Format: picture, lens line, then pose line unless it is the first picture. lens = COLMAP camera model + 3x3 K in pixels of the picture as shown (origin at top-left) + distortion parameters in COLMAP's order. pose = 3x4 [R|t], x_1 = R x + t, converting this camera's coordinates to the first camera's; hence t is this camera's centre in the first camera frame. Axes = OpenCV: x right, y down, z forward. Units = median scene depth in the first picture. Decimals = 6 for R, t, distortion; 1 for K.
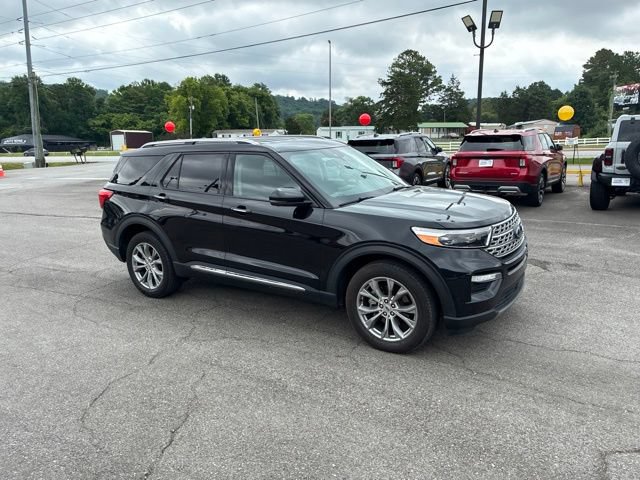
lens RADIAL K [[488.6, 0, 328.9], [0, 488.6, 232.9], [0, 0, 1]] dist [0.046036, -0.058743]
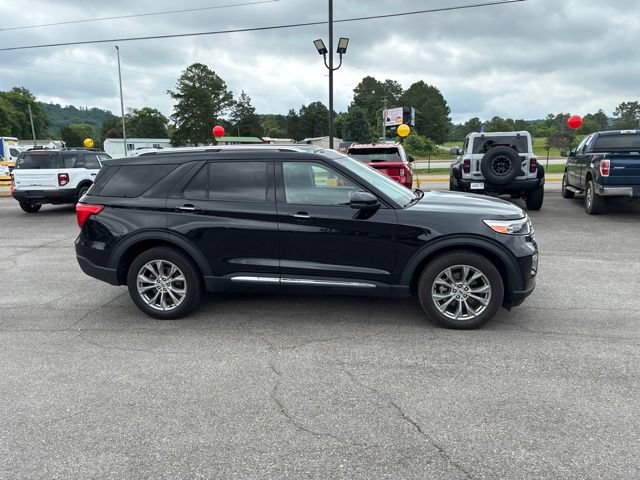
lens RADIAL K [[488.6, 0, 327.8], [0, 488.6, 231.1], [0, 0, 1]] dist [0.046036, -0.058743]
pose [[0.911218, -0.059959, 0.407537, -0.259950], [0.072773, 0.997220, -0.015999, 0.002577], [-0.405445, 0.044237, 0.913049, 0.024793]]
